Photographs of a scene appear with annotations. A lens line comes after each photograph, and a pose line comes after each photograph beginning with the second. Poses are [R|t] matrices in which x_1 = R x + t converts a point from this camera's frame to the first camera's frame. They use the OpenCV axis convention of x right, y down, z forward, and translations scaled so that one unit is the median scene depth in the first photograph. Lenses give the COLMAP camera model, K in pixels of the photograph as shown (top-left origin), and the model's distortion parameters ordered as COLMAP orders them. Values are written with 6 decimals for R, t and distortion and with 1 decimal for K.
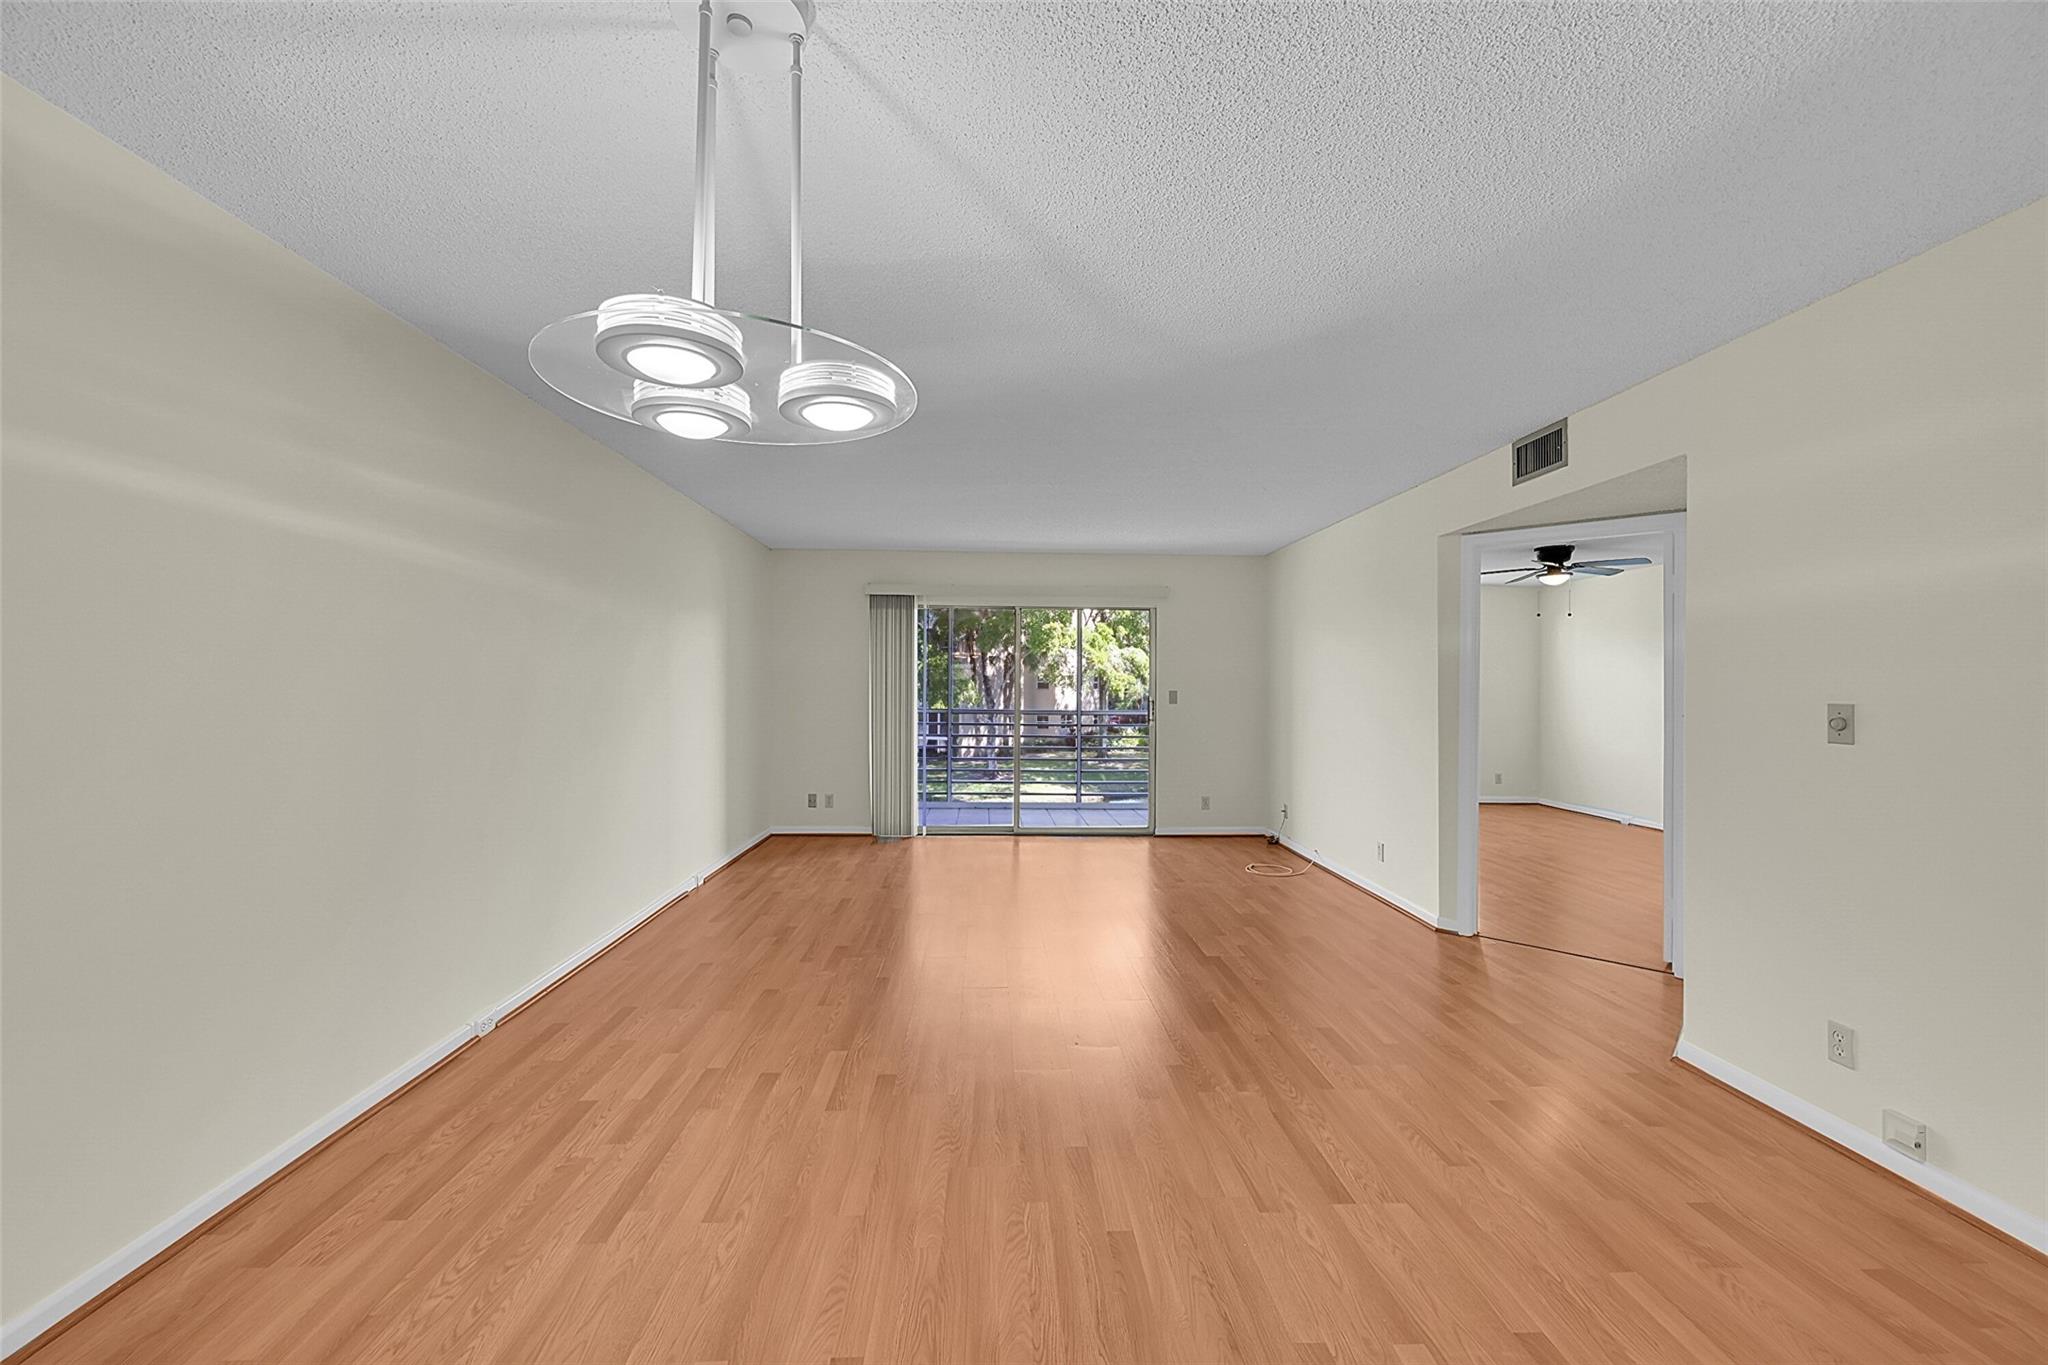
lens RADIAL K [[805.6, 0, 1021.1], [0, 805.6, 673.6], [0, 0, 1]] dist [-0.000167, -0.000041]
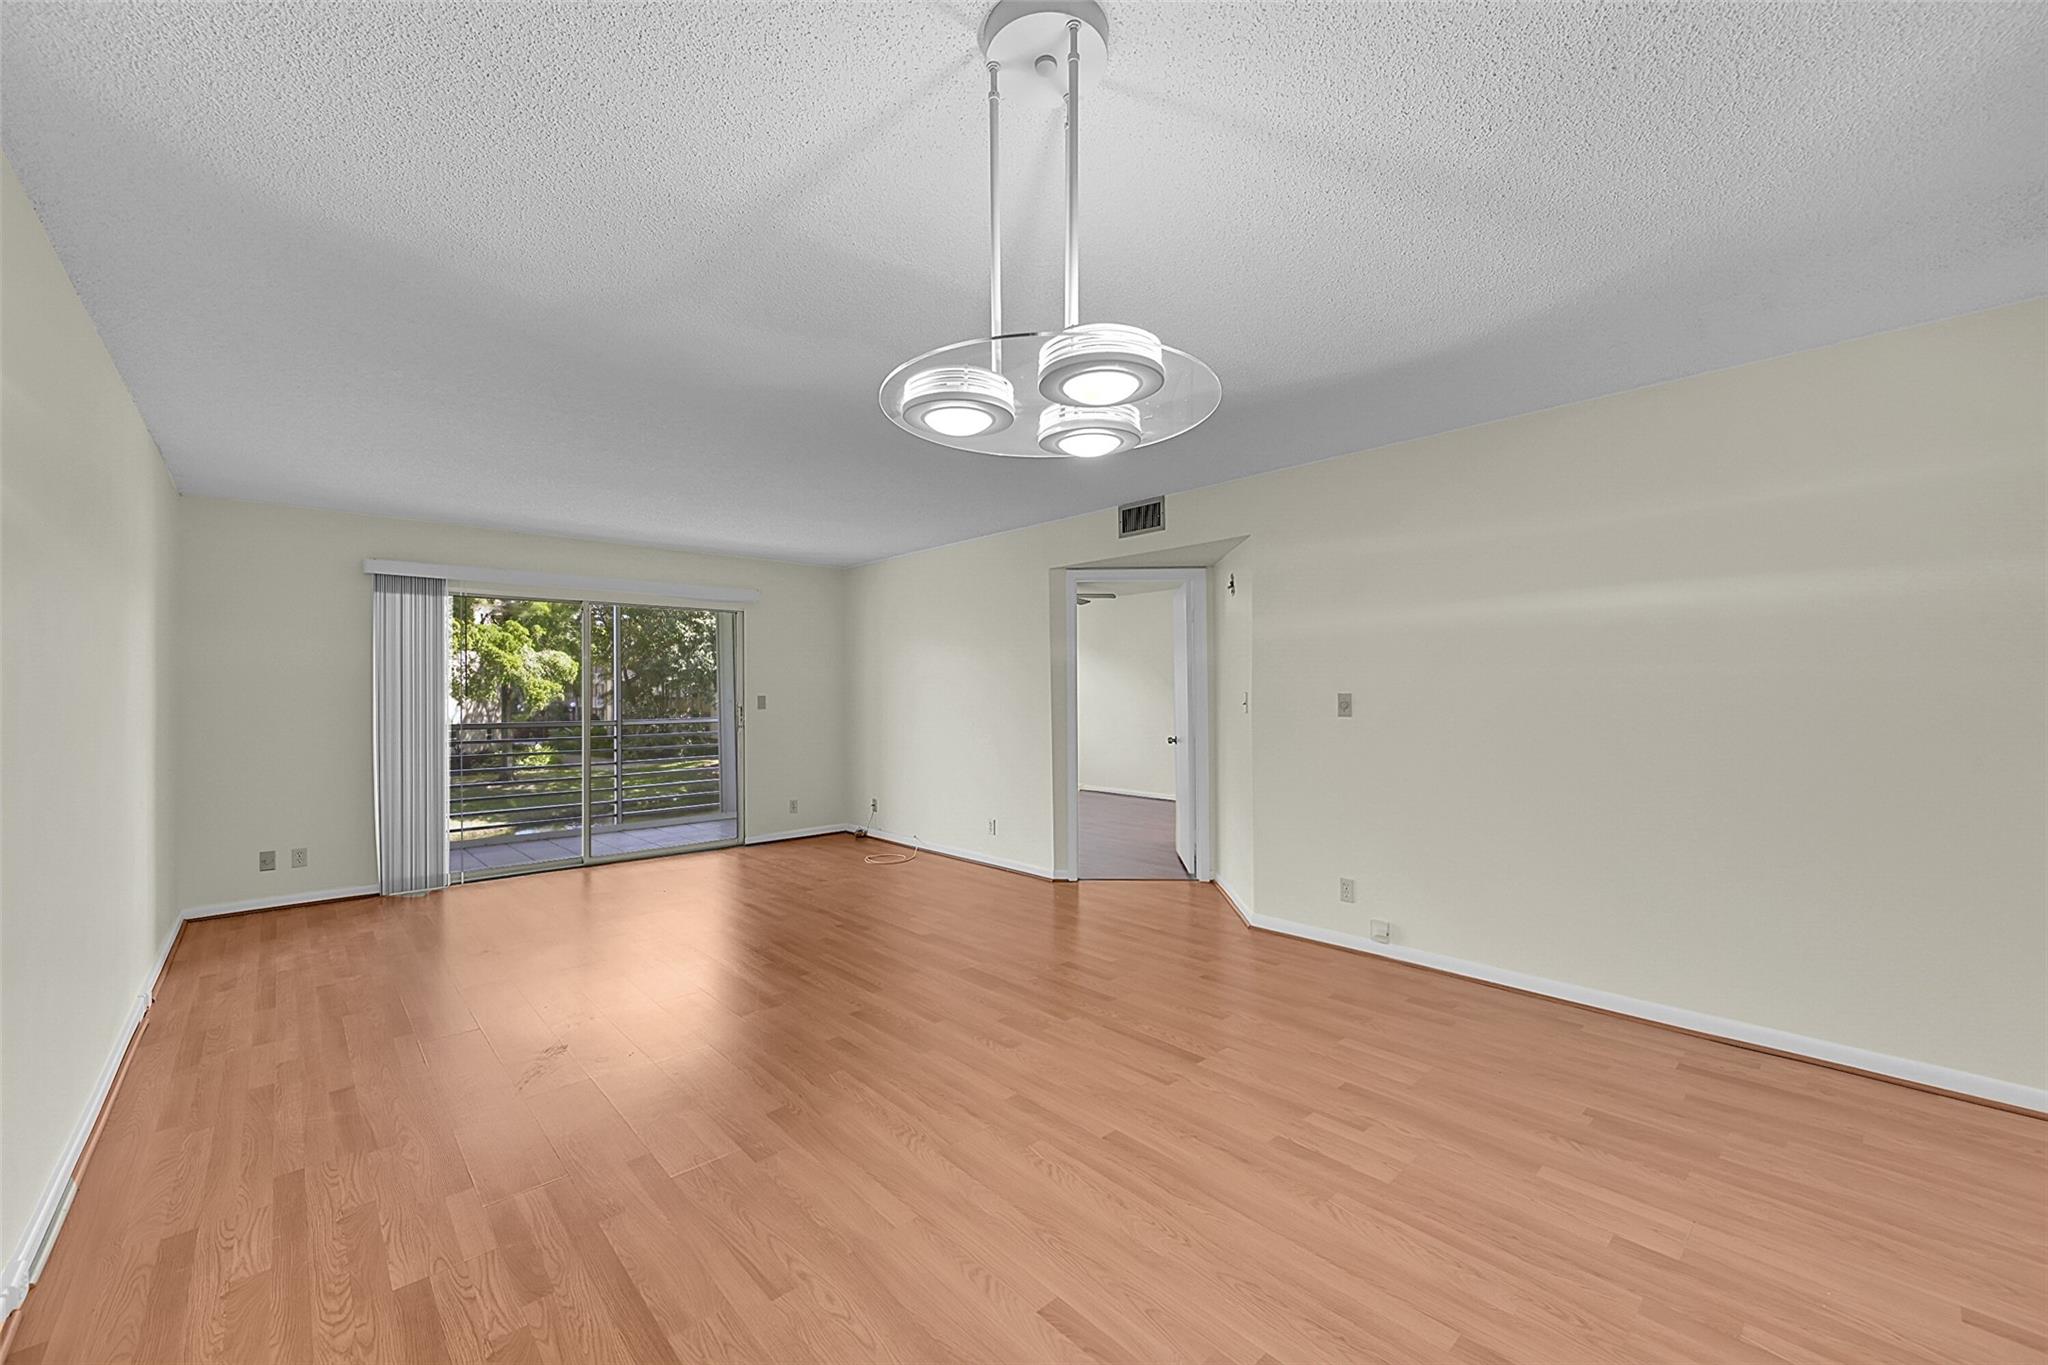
lens RADIAL K [[805.6, 0, 1020.1], [0, 805.6, 670.0], [0, 0, 1]] dist [-0.000167, -0.000041]
pose [[0.763798, 0.005647, 0.645431, -0.217299], [0.002477, 0.999929, -0.011679, 0.001767], [-0.645451, 0.010520, 0.763729, 0.042856]]
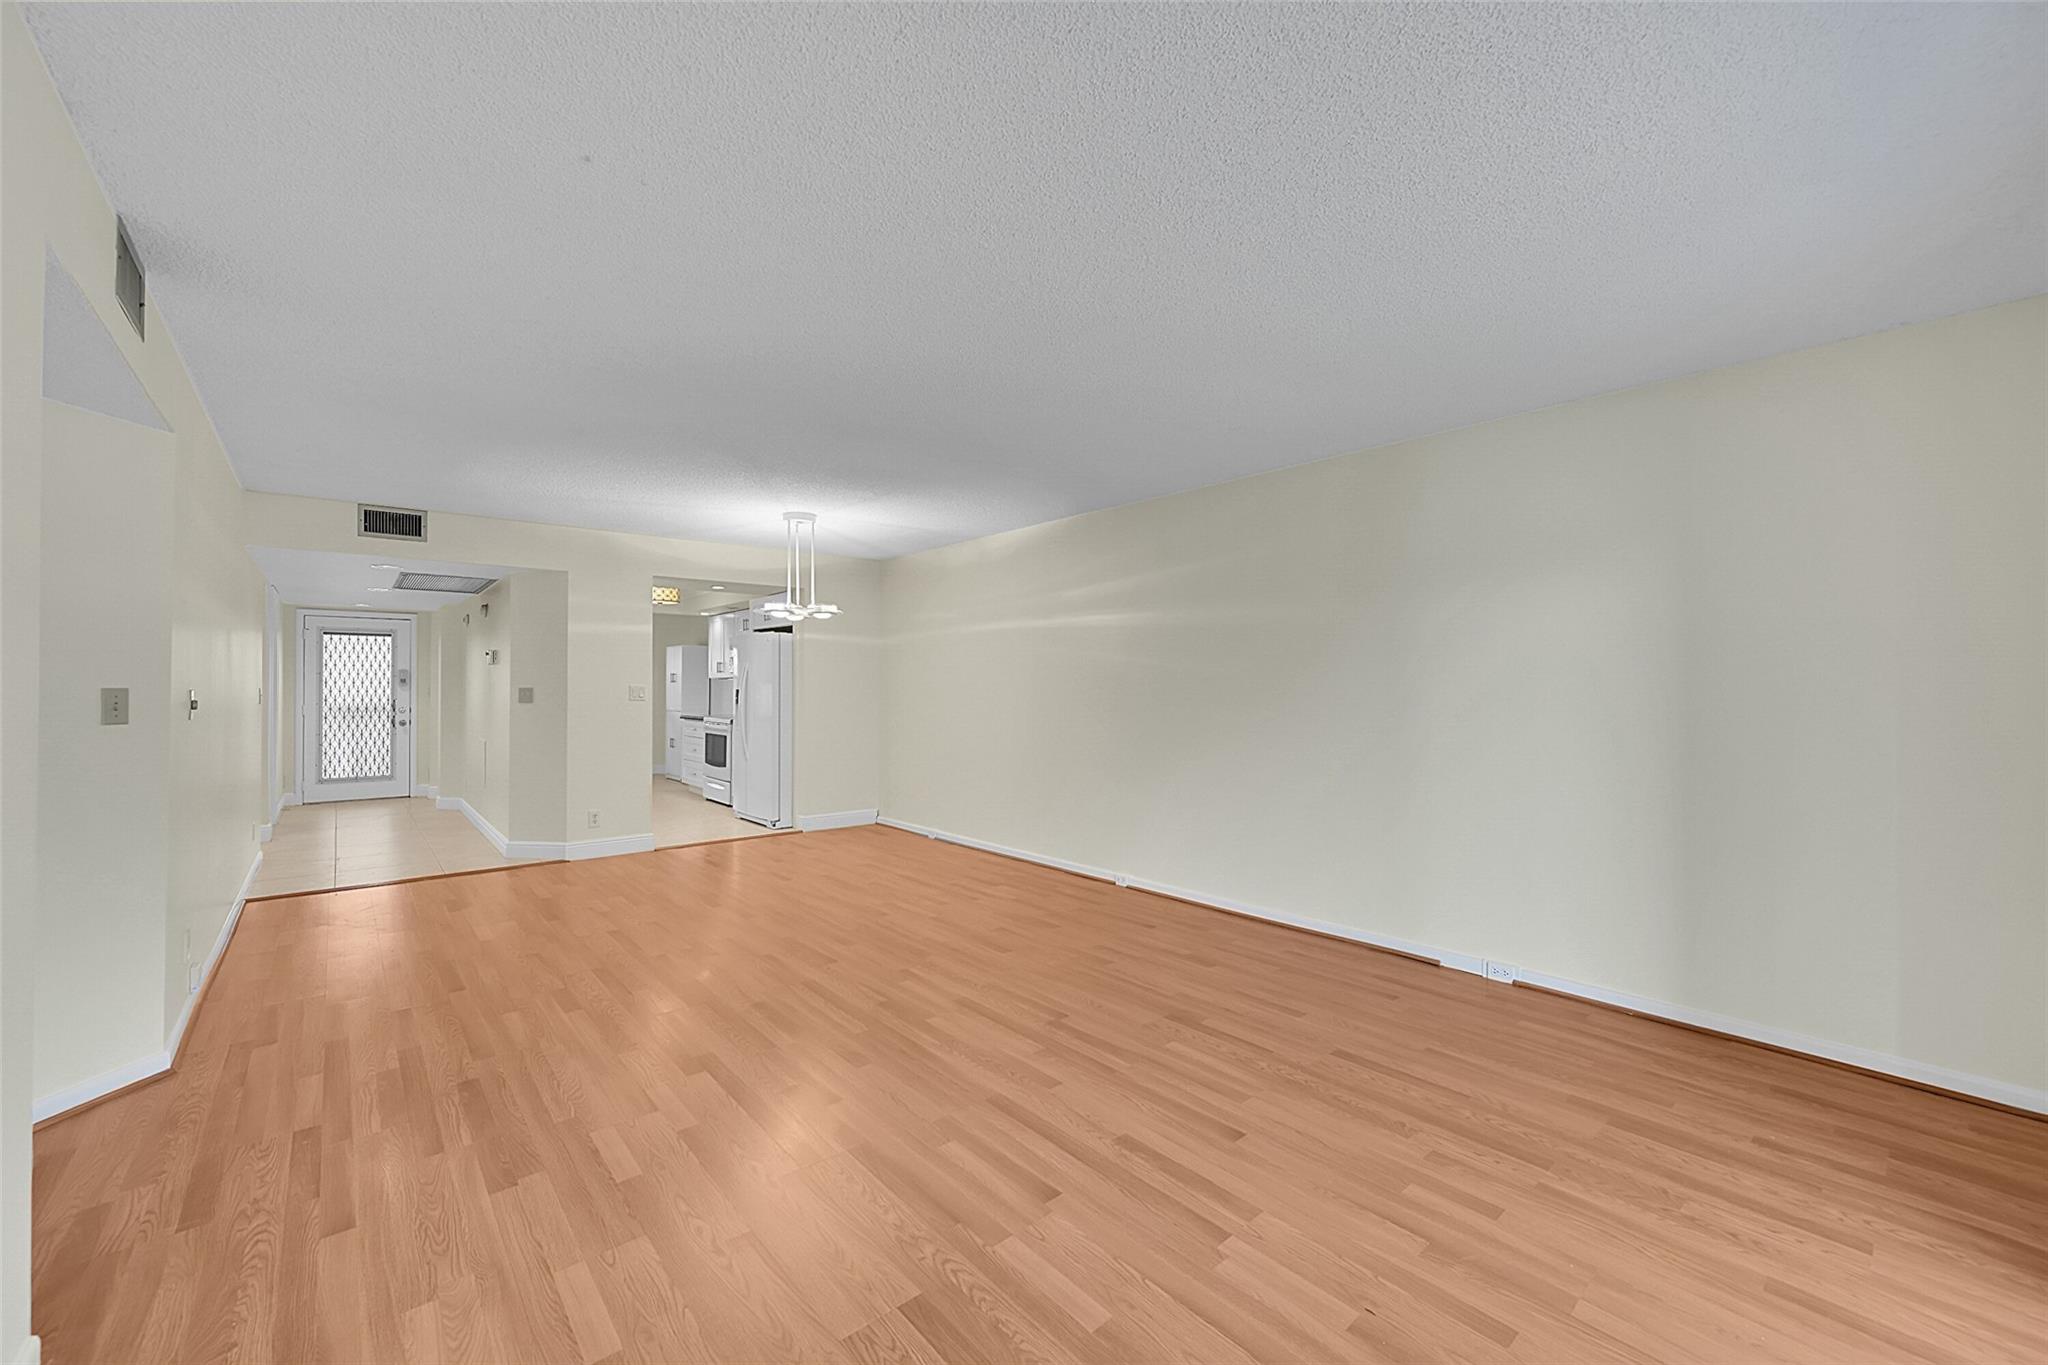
lens RADIAL K [[805.6, 0, 1024.7], [0, 805.6, 698.7], [0, 0, 1]] dist [-0.000167, -0.000041]
pose [[-0.784701, 0.000176, -0.619874, 0.255968], [0.002306, 0.999994, -0.002635, 0.020392], [0.619870, -0.003497, -0.784697, 0.986902]]
